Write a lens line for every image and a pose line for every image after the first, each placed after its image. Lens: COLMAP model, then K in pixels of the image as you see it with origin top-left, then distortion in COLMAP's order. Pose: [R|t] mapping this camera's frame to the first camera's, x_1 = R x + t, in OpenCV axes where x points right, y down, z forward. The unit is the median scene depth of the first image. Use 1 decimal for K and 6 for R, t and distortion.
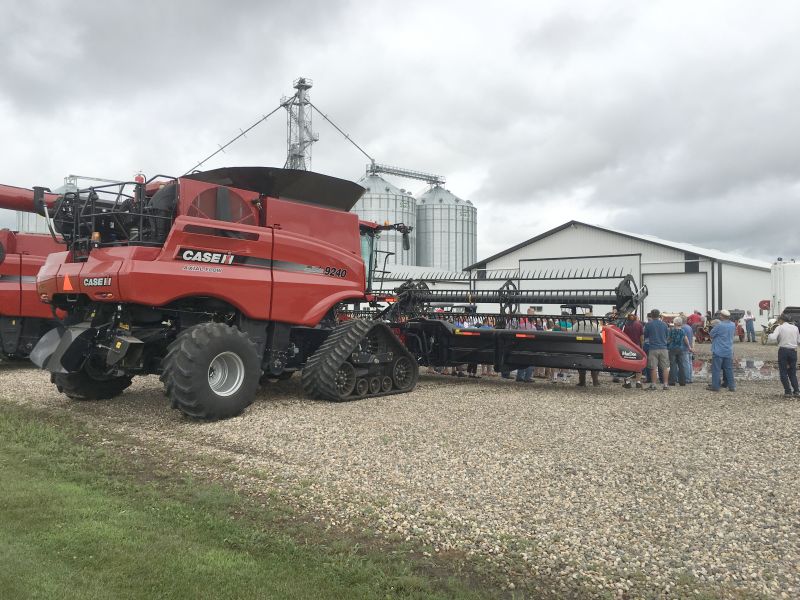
lens RADIAL K [[670.3, 0, 400.0], [0, 670.3, 300.0], [0, 0, 1]] dist [0.055522, -0.096605]
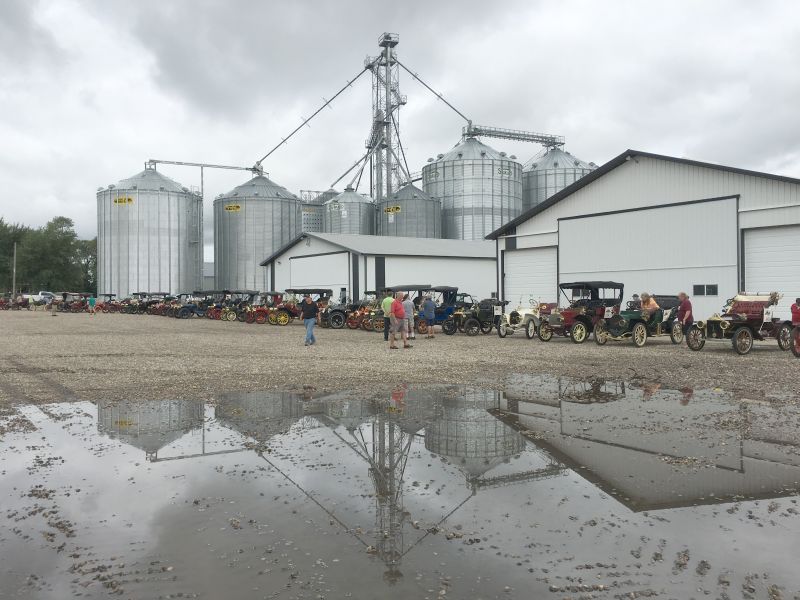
lens RADIAL K [[670.3, 0, 400.0], [0, 670.3, 300.0], [0, 0, 1]] dist [0.055522, -0.096605]
pose [[0.966366, -0.010940, -0.256936, 0.092876], [0.015736, 0.999738, 0.016616, 0.003628], [0.256687, -0.020100, 0.966285, 0.147309]]
